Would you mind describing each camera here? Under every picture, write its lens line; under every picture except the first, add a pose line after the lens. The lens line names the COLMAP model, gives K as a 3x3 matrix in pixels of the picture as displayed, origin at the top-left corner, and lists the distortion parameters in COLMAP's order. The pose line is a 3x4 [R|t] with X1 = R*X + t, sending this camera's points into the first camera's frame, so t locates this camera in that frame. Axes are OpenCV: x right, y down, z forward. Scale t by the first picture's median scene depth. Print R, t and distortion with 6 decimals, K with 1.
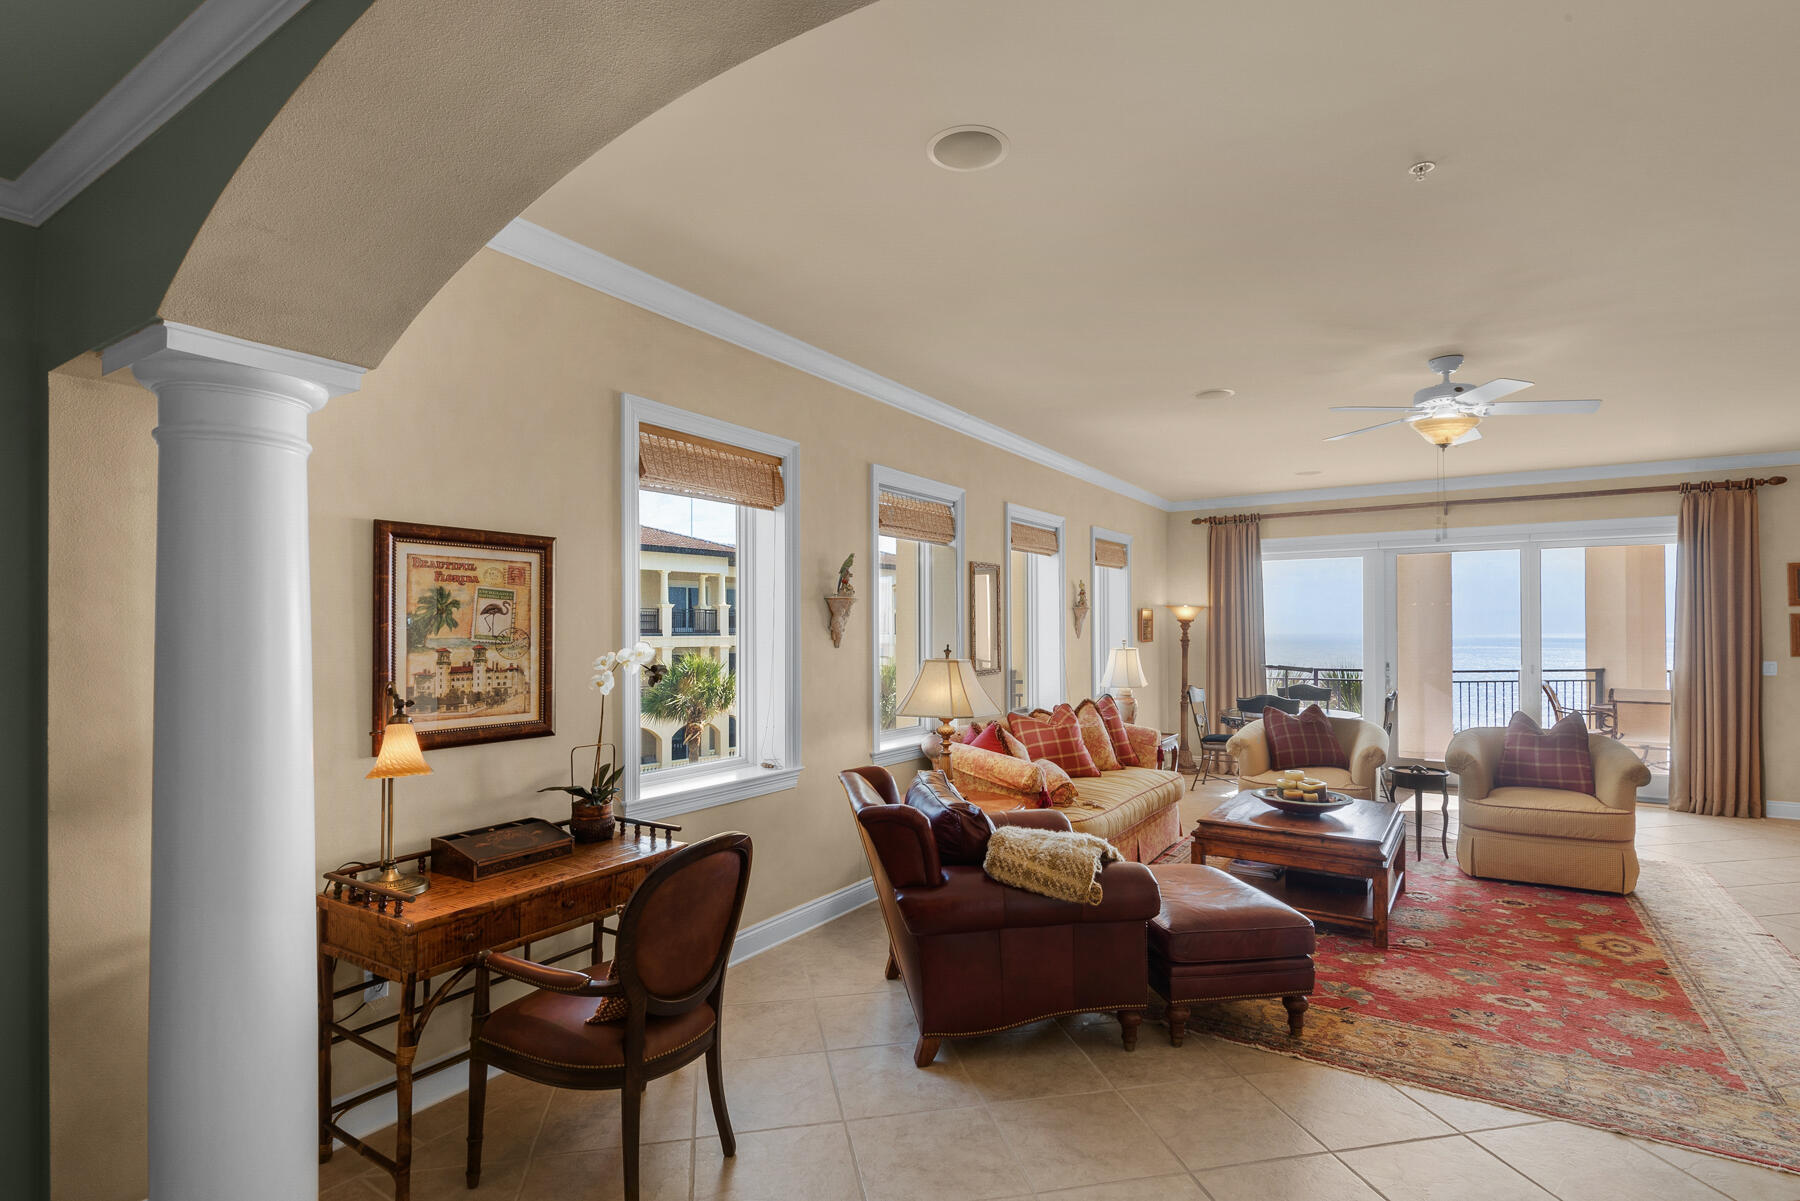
lens RADIAL K [[870.0, 0, 907.2], [0, 870.0, 624.9], [0, 0, 1]] dist [0.035096, -0.022654]
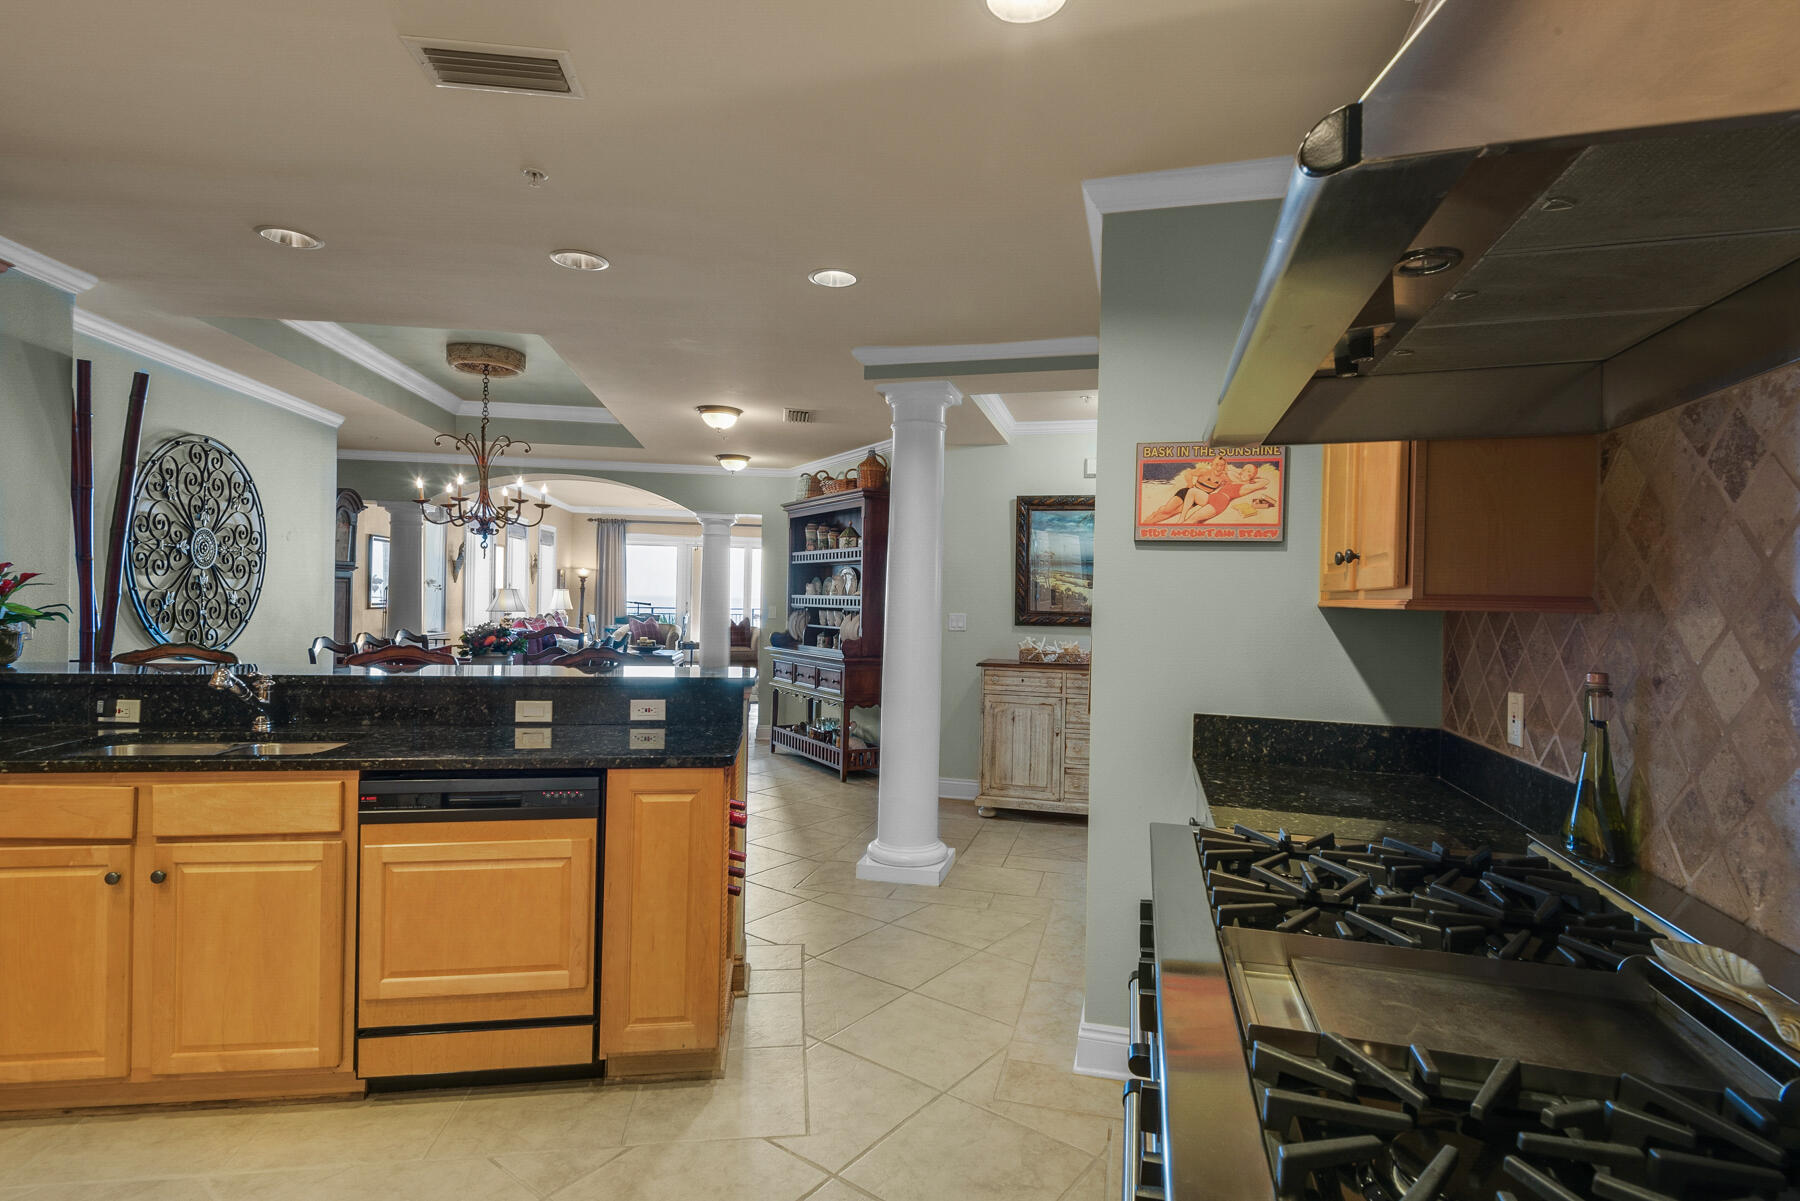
lens RADIAL K [[884.3, 0, 917.7], [0, 884.3, 612.8], [0, 0, 1]] dist [0.010837, -0.002076]
pose [[0.747598, 0.006969, 0.664115, -0.590825], [-0.027739, 0.999400, 0.020739, 0.018441], [-0.663572, -0.033926, 0.747343, -1.270547]]
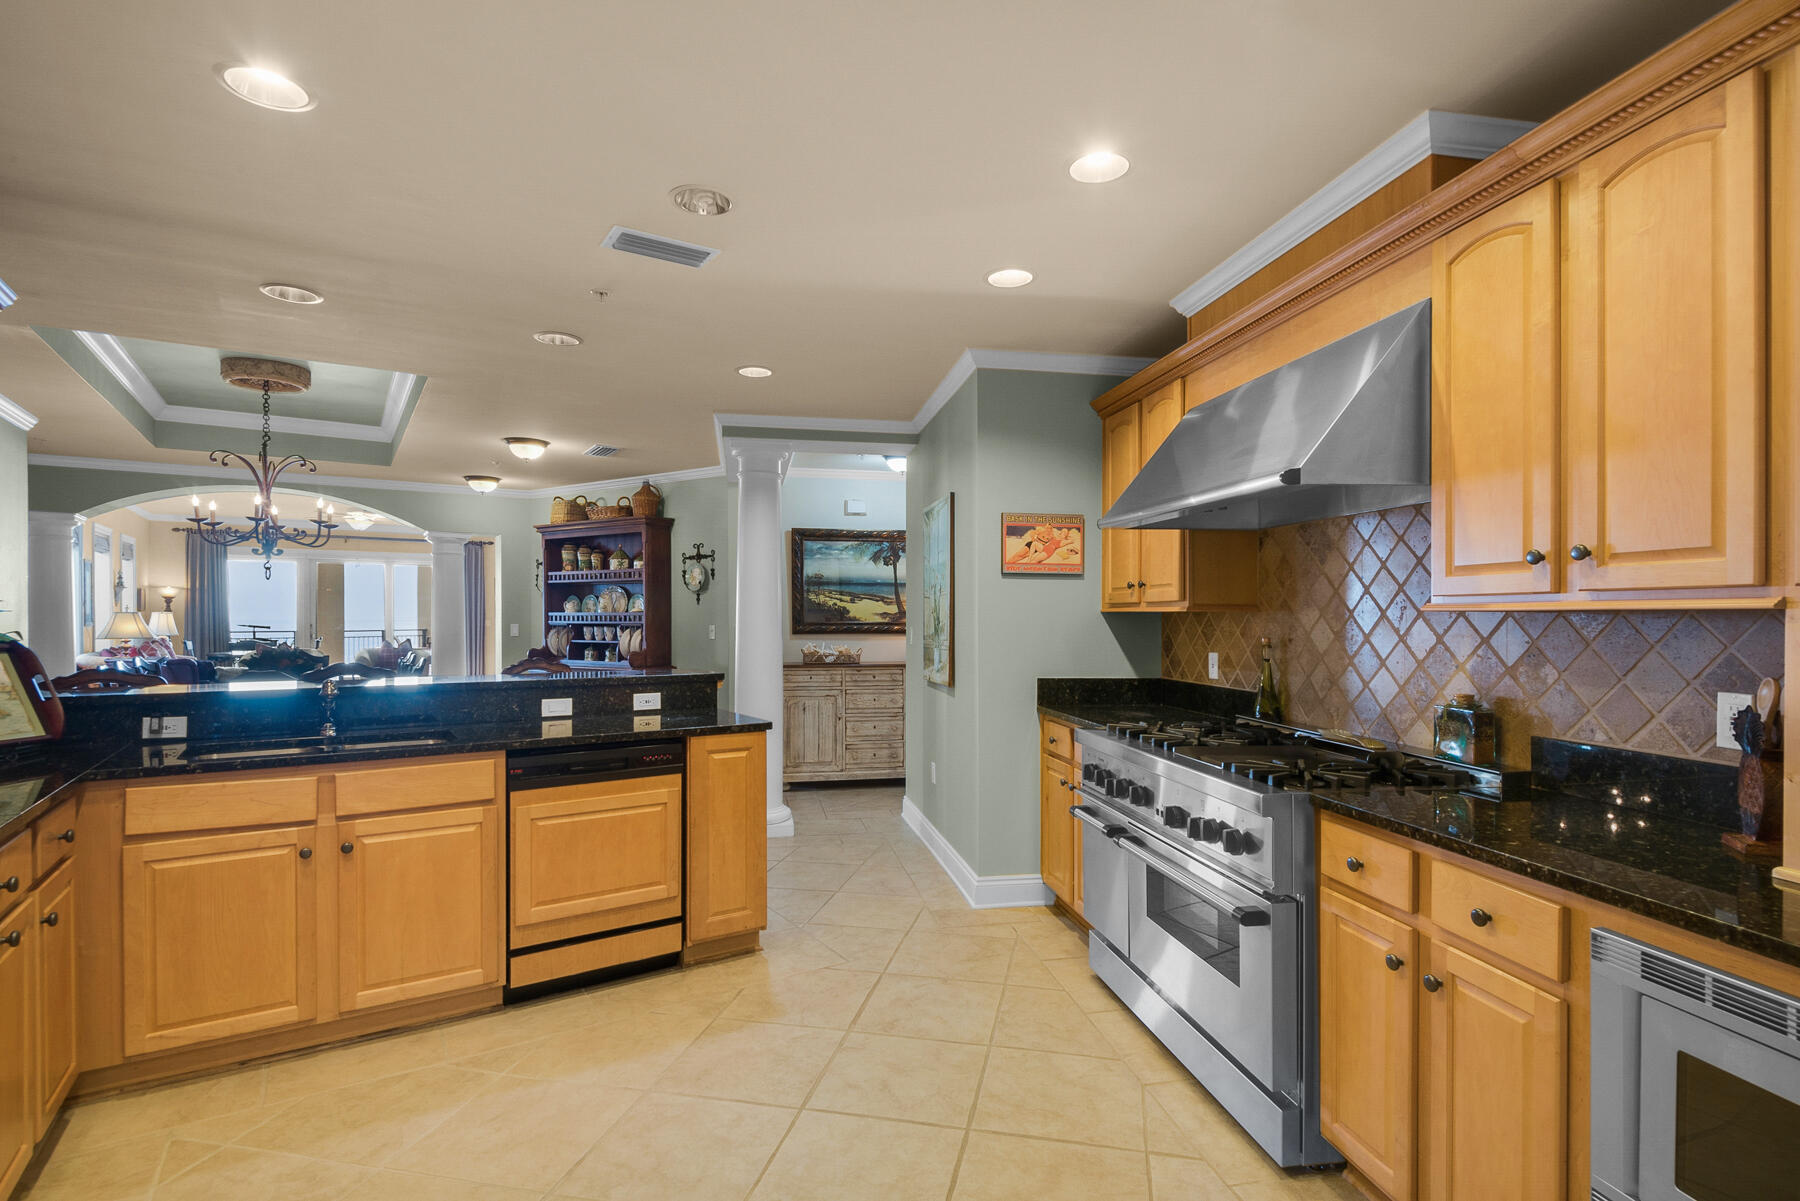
lens RADIAL K [[870.0, 0, 907.2], [0, 870.0, 624.9], [0, 0, 1]] dist [0.035096, -0.022654]
pose [[0.404189, -0.004969, 0.914662, -0.893947], [-0.010245, 0.999898, 0.009959, 0.024177], [-0.914618, -0.013396, 0.404097, -1.224591]]
